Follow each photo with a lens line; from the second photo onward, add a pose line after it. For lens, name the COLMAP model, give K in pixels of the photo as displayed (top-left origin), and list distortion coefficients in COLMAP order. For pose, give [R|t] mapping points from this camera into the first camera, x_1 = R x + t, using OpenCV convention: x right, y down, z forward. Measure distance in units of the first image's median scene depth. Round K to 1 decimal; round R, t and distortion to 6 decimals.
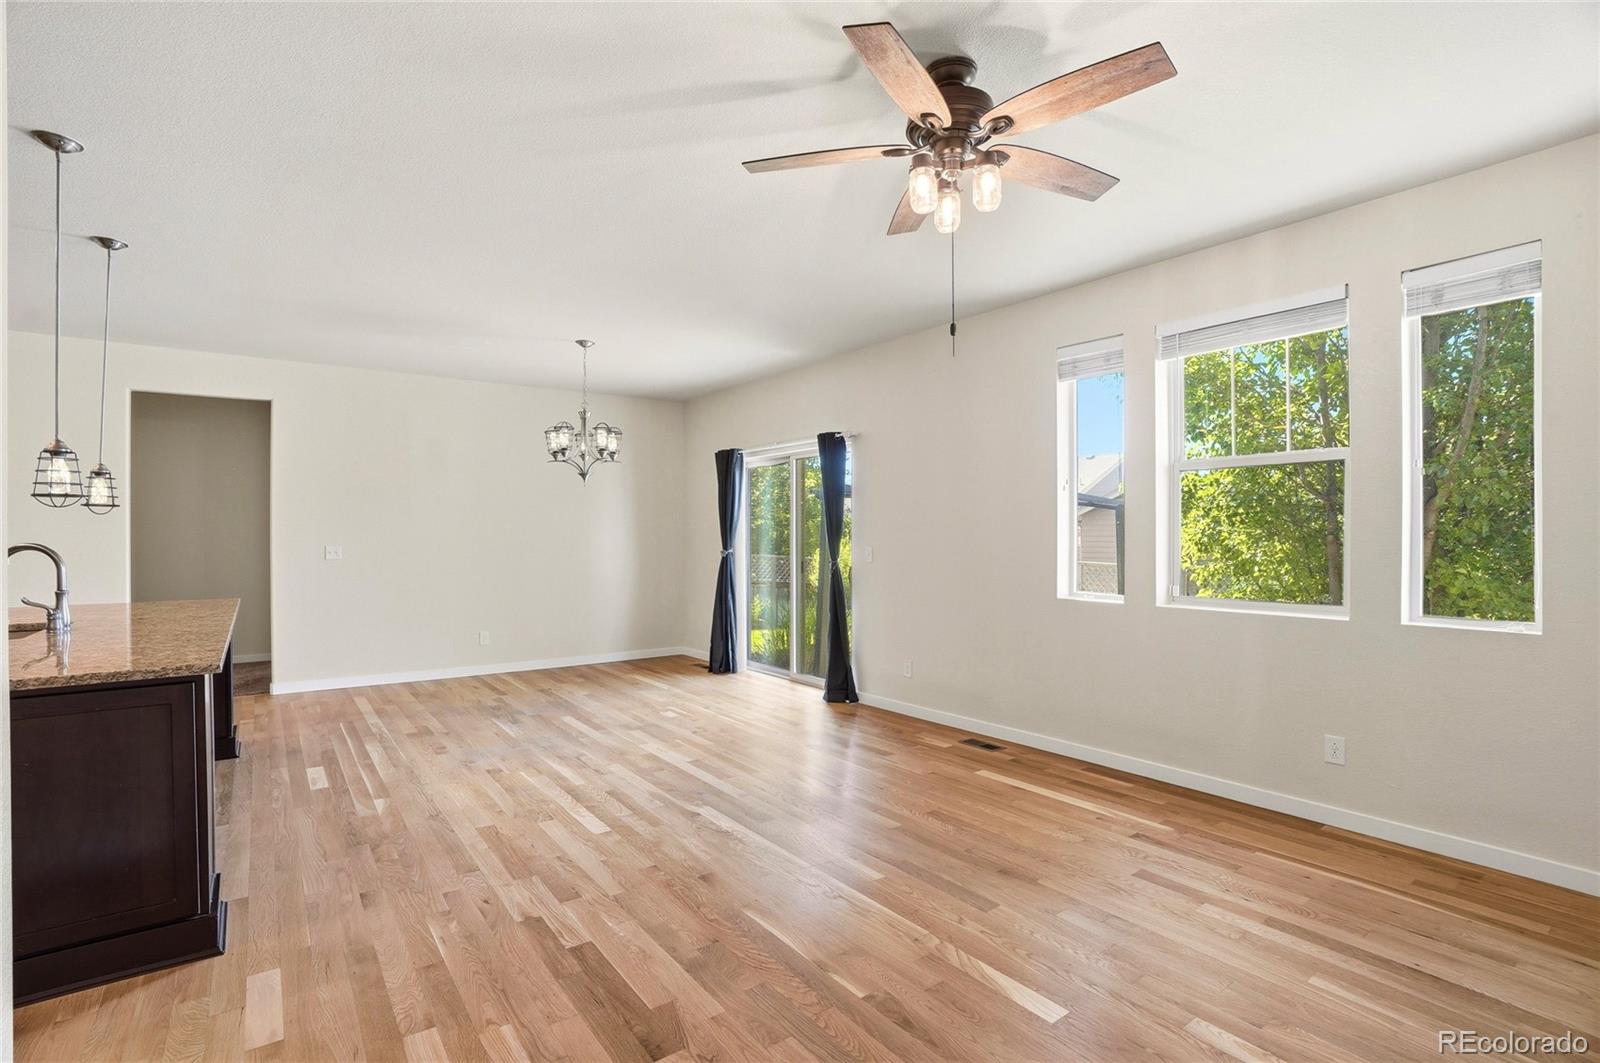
lens RADIAL K [[746.8, 0, 792.6], [0, 746.8, 541.2], [0, 0, 1]] dist [-0.060365, 0.019712]
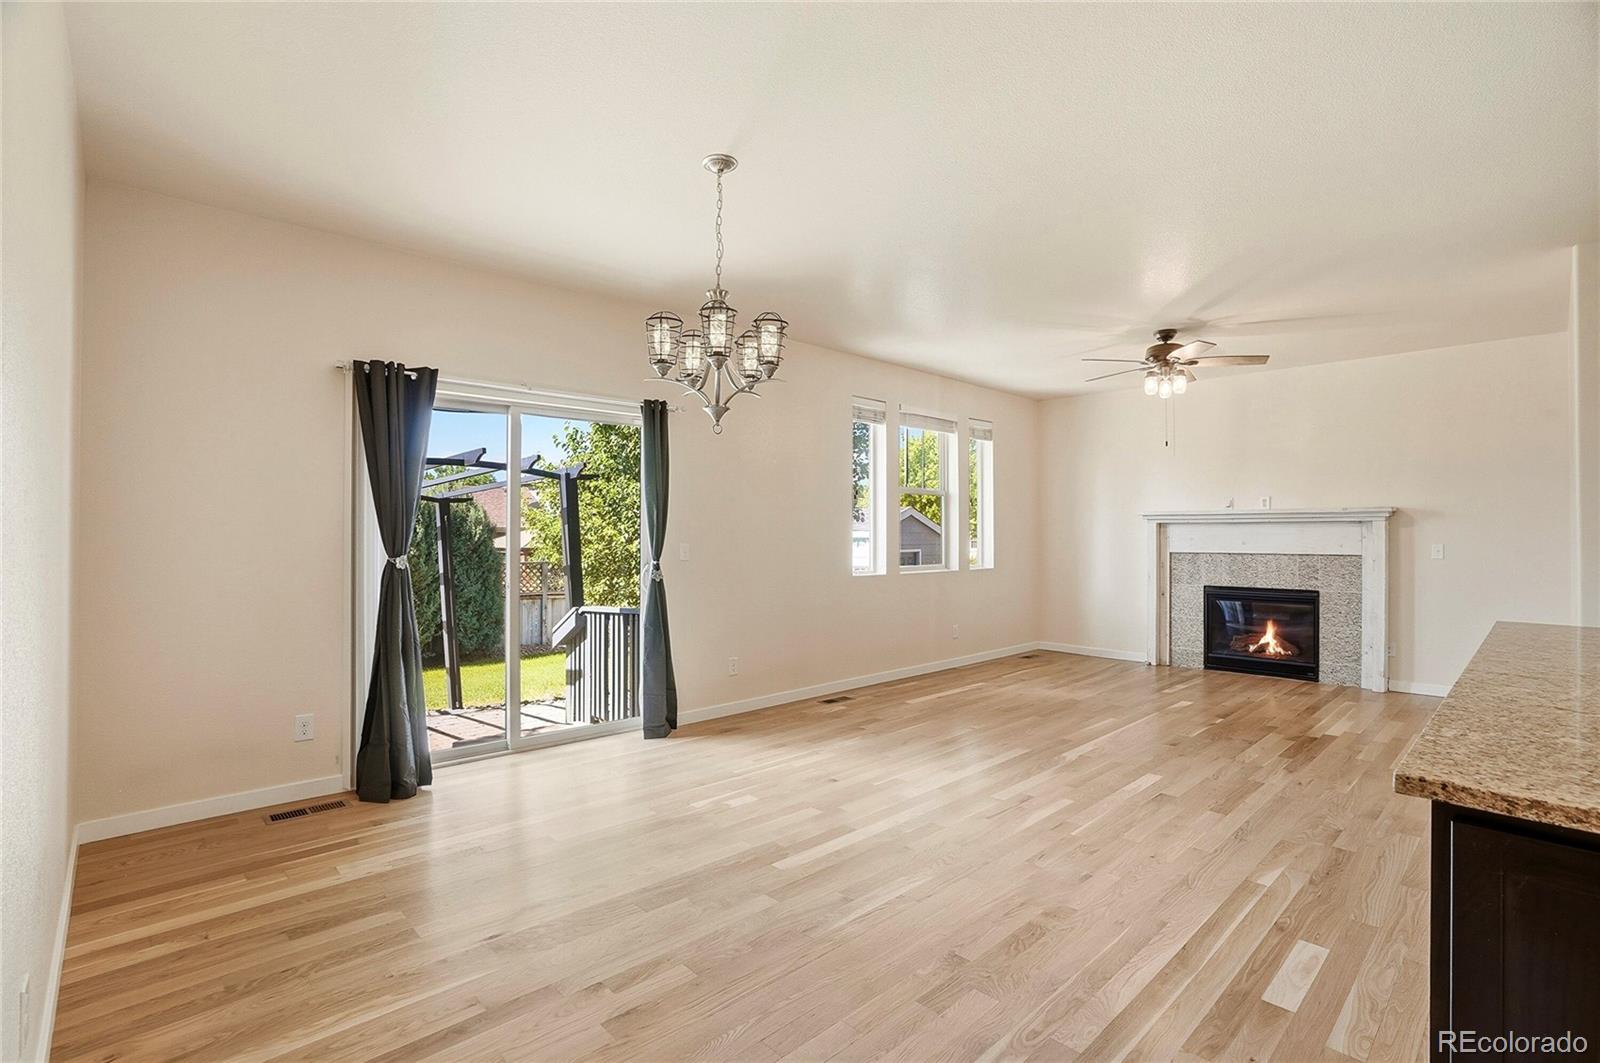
lens RADIAL K [[746.8, 0, 797.9], [0, 746.8, 529.8], [0, 0, 1]] dist [-0.060365, 0.019712]
pose [[-0.125266, 0.004917, 0.992111, -1.256268], [0.004710, 0.999979, -0.004361, -0.004309], [-0.992112, 0.004127, -0.125287, 1.580120]]
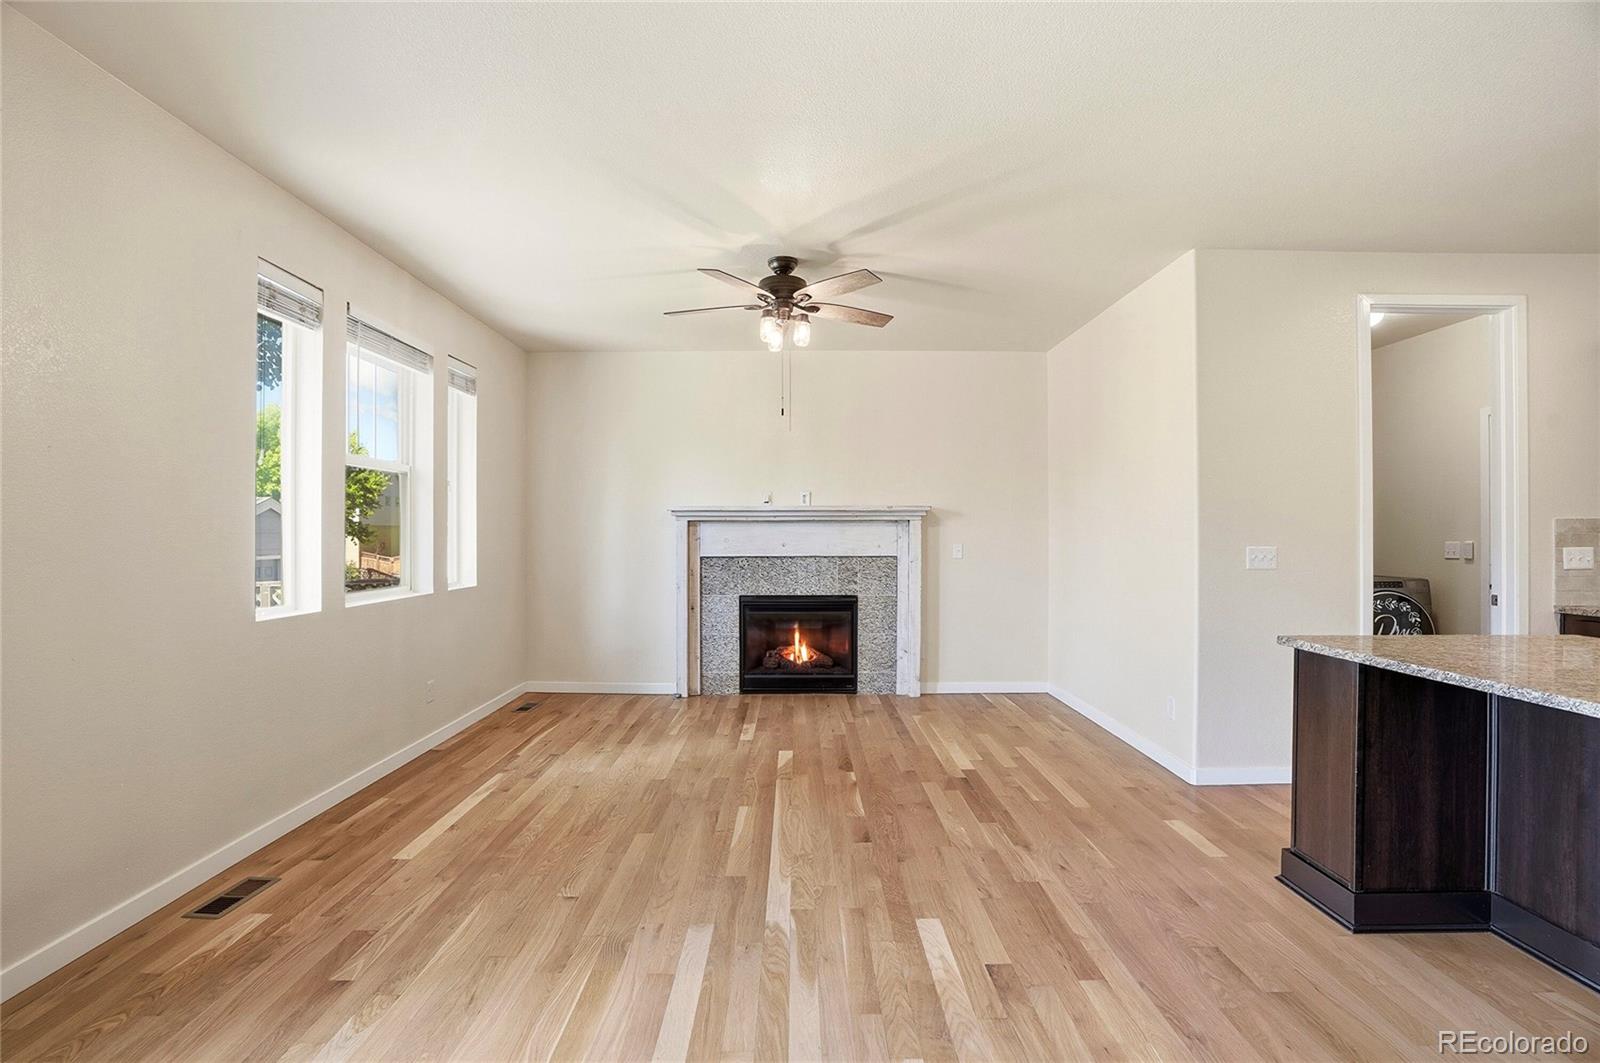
lens RADIAL K [[746.8, 0, 793.4], [0, 746.8, 533.3], [0, 0, 1]] dist [-0.060365, 0.019712]
pose [[-0.805043, 0.000515, 0.593217, -0.542207], [0.004323, 0.999978, 0.004999, -0.006379], [-0.593201, 0.006589, -0.805027, 1.540587]]
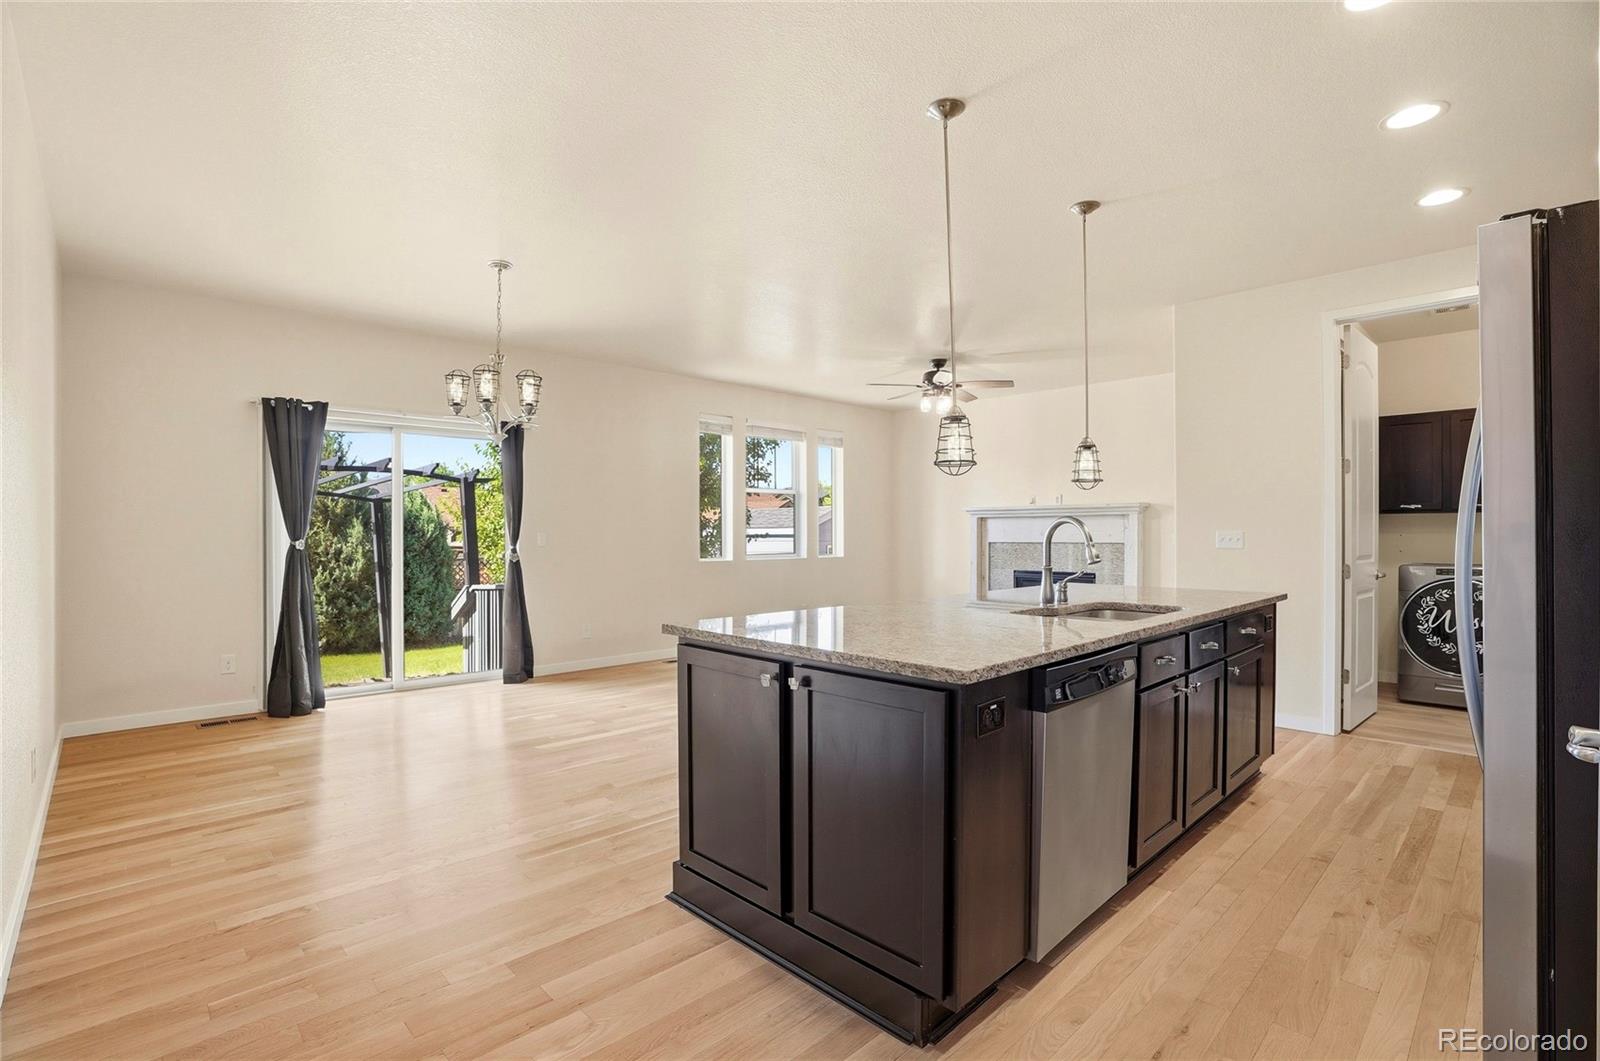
lens RADIAL K [[746.8, 0, 798.4], [0, 746.8, 535.6], [0, 0, 1]] dist [-0.060365, 0.019712]
pose [[-0.137966, -0.002751, 0.990433, -1.672409], [0.008060, 0.999960, 0.003900, 0.018485], [-0.990404, 0.008521, -0.137939, 1.255545]]
